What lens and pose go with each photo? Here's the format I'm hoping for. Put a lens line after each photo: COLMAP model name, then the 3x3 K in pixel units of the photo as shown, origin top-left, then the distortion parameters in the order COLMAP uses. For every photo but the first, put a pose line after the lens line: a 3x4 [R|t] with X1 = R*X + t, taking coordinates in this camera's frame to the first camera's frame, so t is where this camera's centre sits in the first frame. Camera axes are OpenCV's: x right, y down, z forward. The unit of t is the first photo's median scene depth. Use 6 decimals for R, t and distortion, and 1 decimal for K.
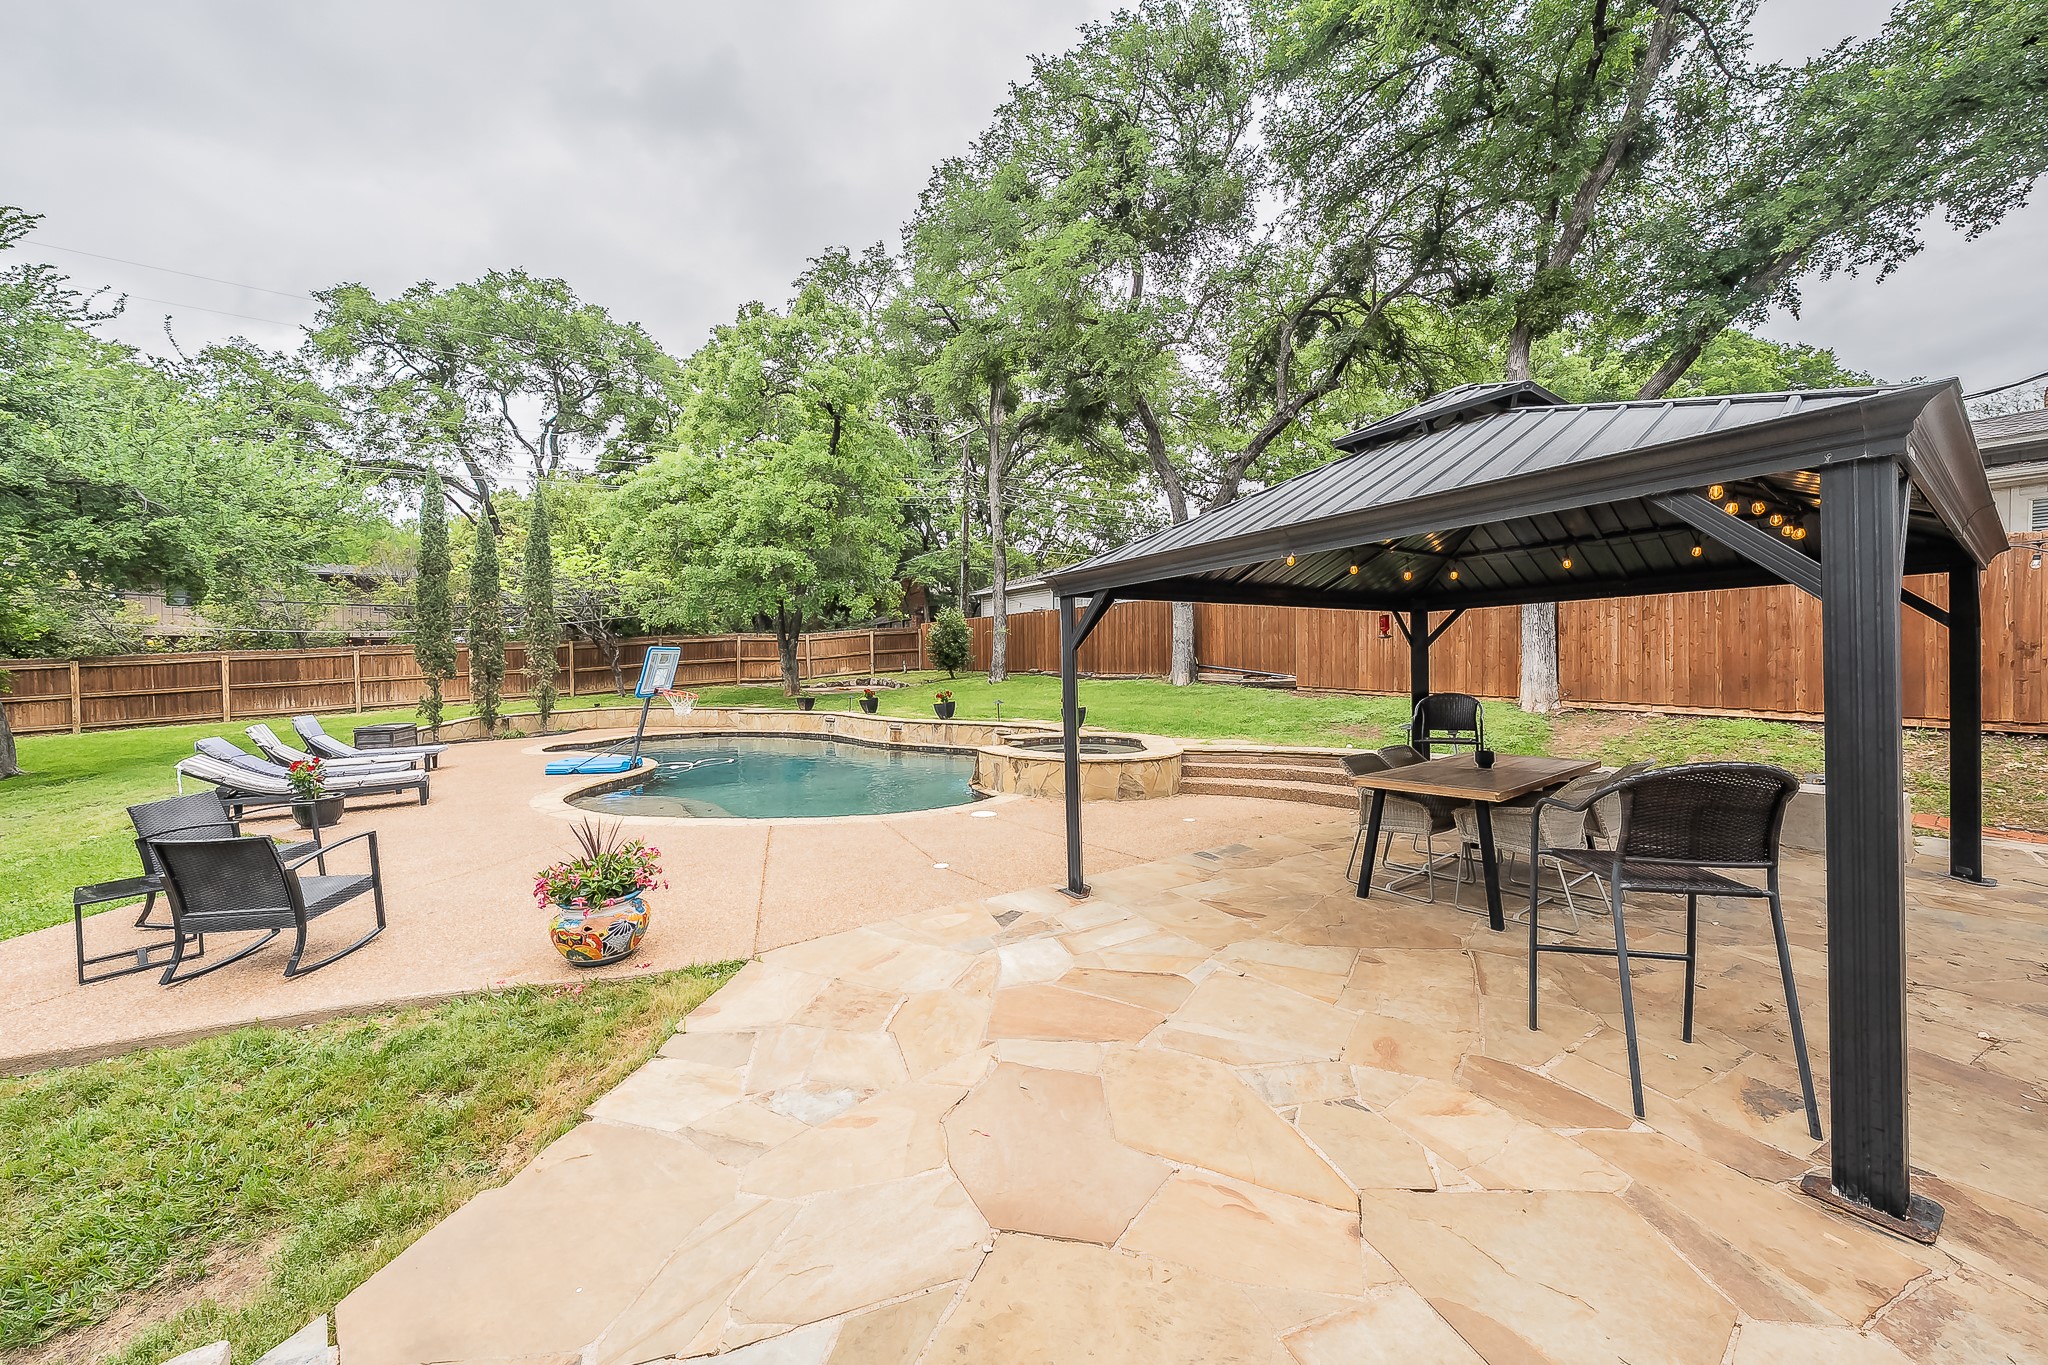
lens RADIAL K [[691.9, 0, 1021.9], [0, 691.9, 669.8], [0, 0, 1]] dist [-0.001806, -0.000093]
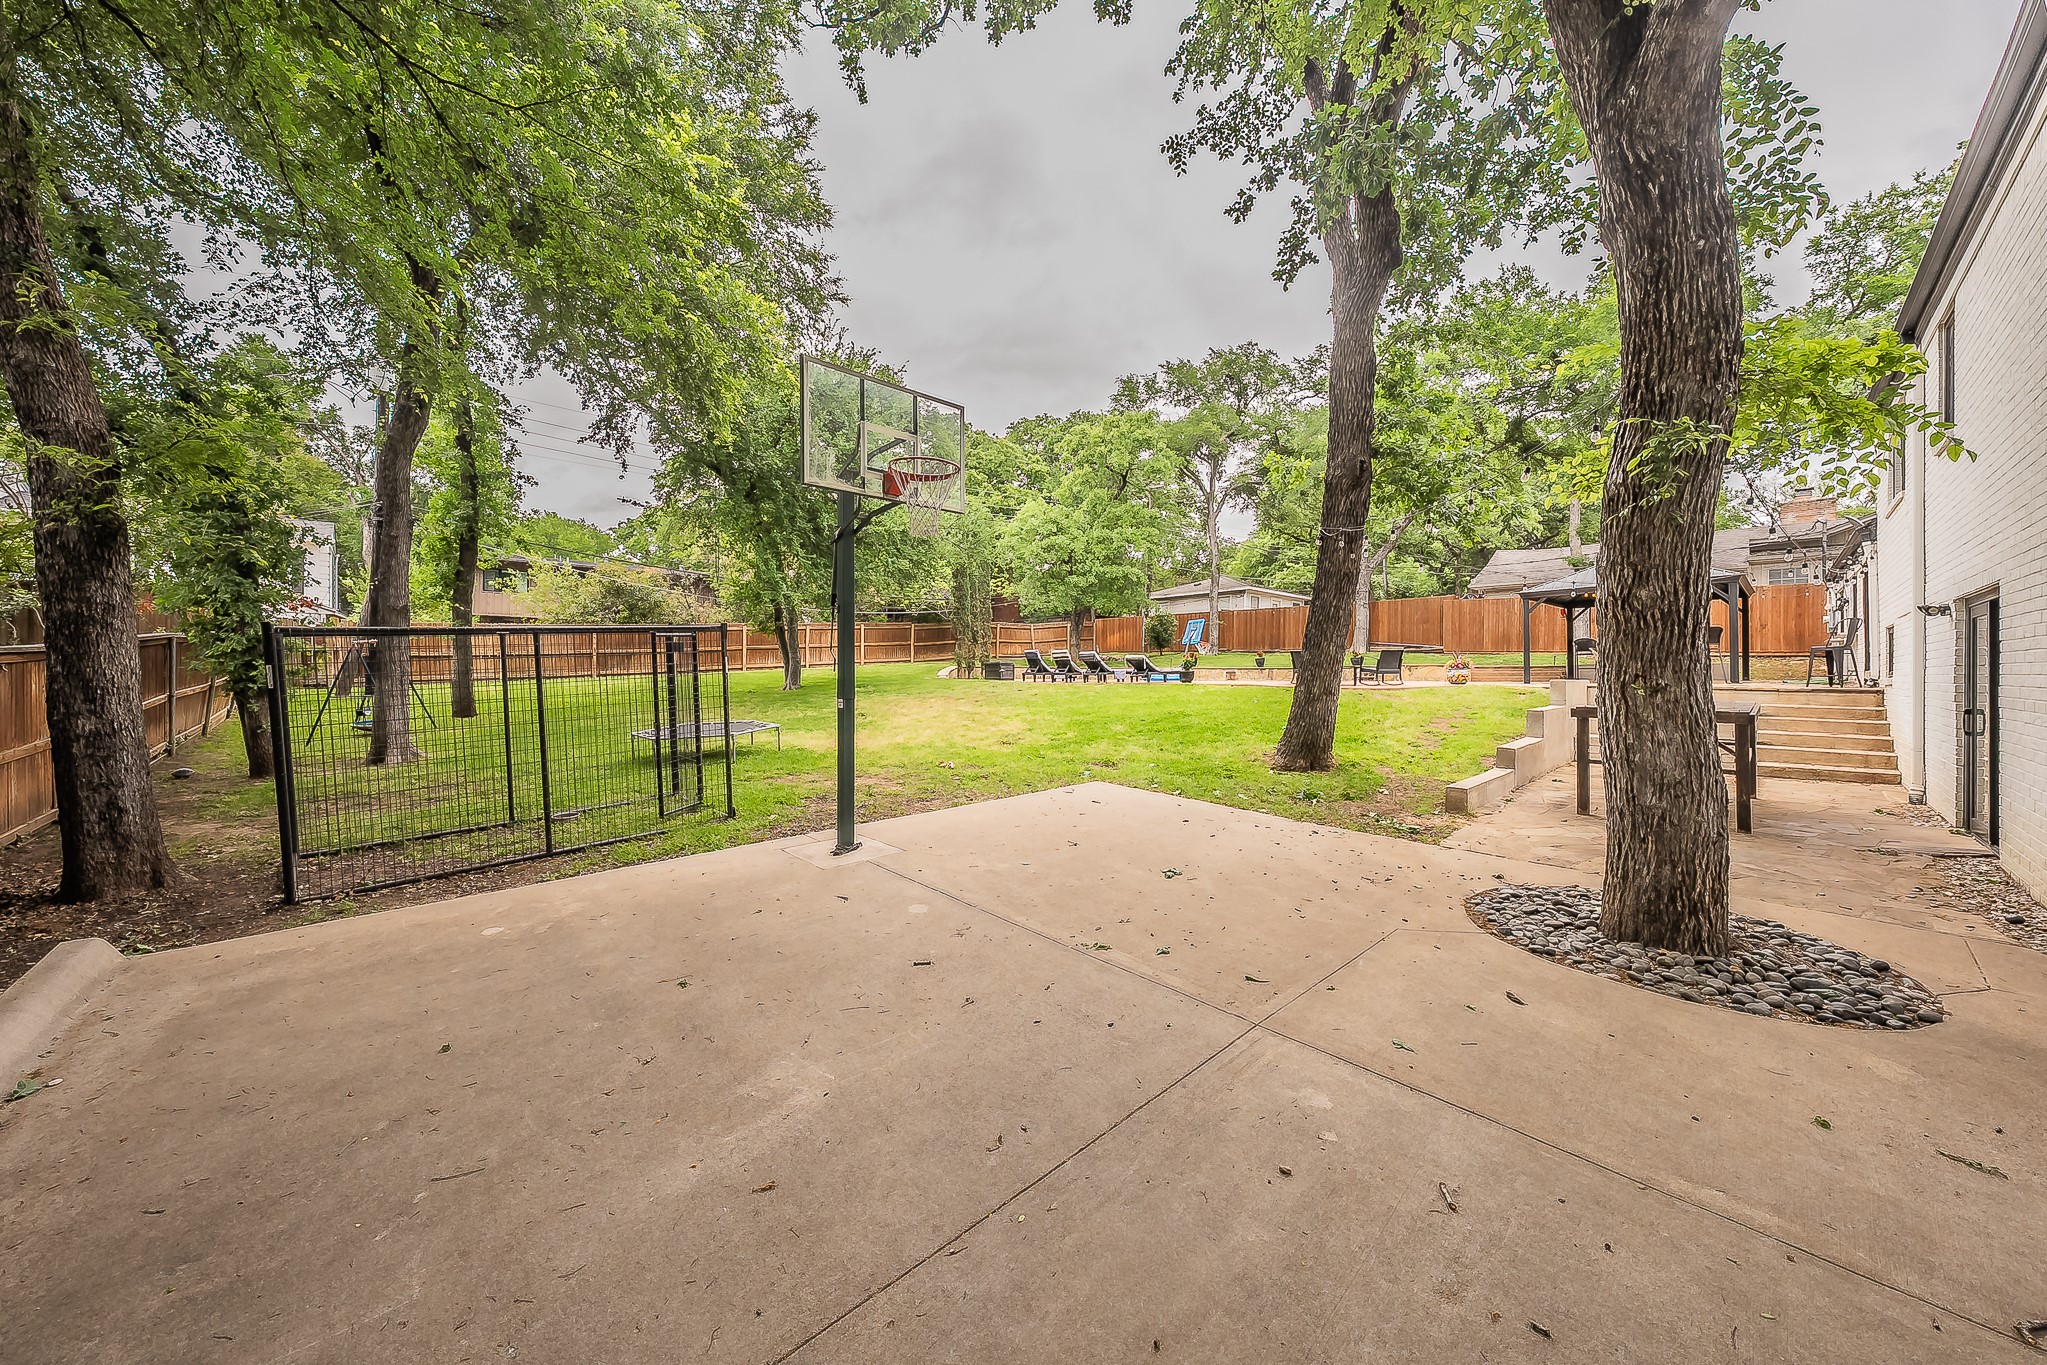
lens RADIAL K [[691.6, 0, 1021.4], [0, 691.6, 669.8], [0, 0, 1]] dist [-0.001806, -0.000093]
pose [[0.993499, 0.014086, 0.112967, -0.838908], [-0.012831, 0.999848, -0.011837, 0.097776], [-0.113116, 0.010310, 0.993528, -0.646116]]
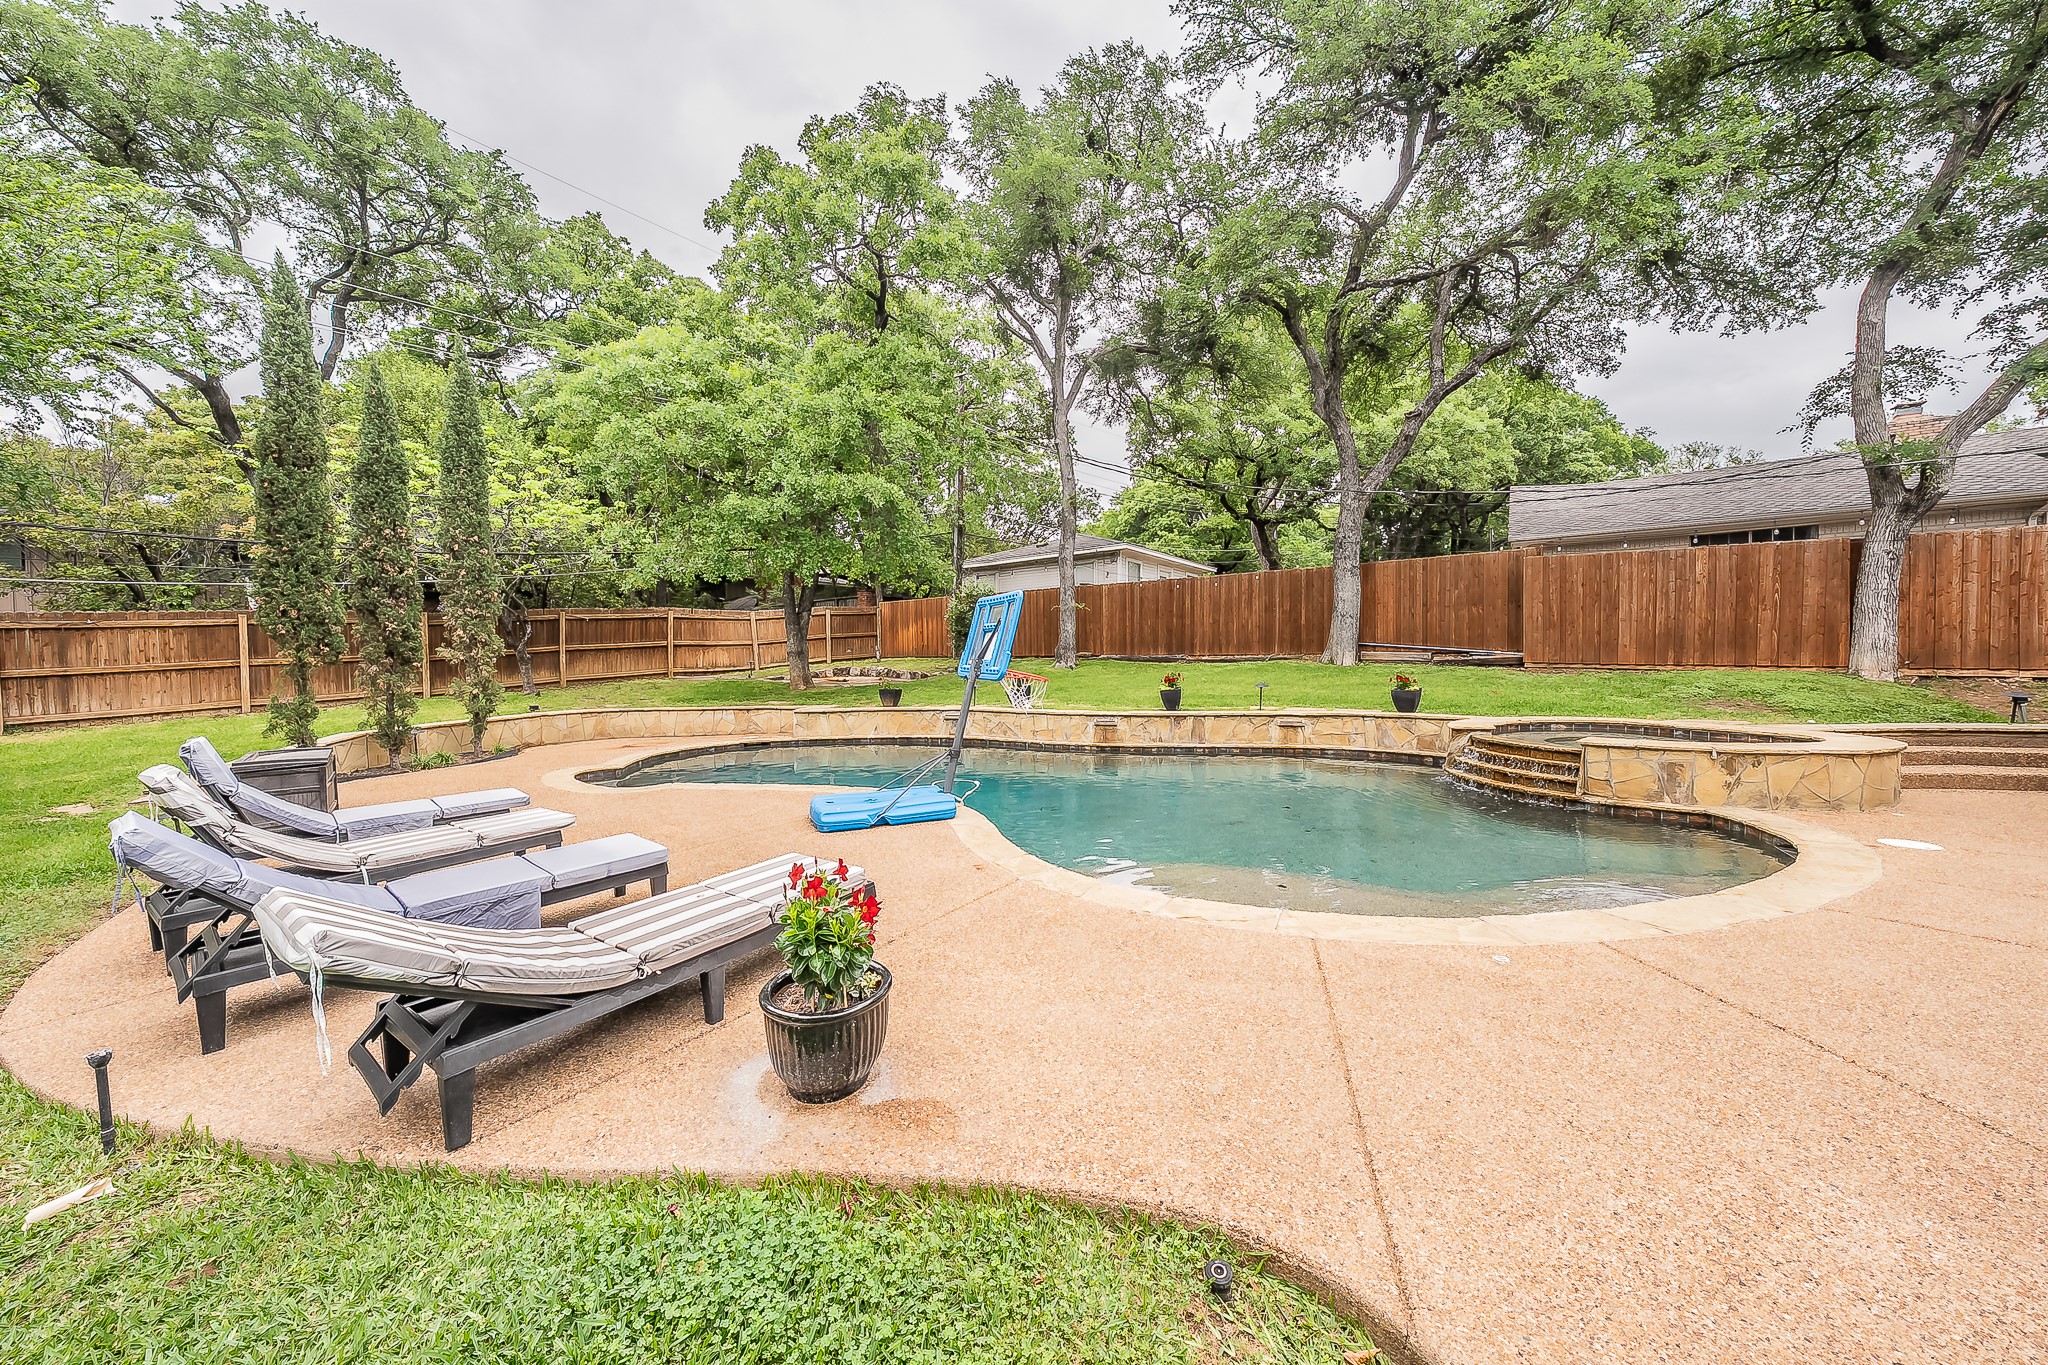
lens RADIAL K [[691.9, 0, 1021.9], [0, 691.9, 669.8], [0, 0, 1]] dist [-0.001806, -0.000093]
pose [[0.950779, -0.011702, 0.309648, -0.453457], [0.009490, 0.999918, 0.008647, 0.017024], [-0.309724, -0.005283, 0.950812, 0.298288]]
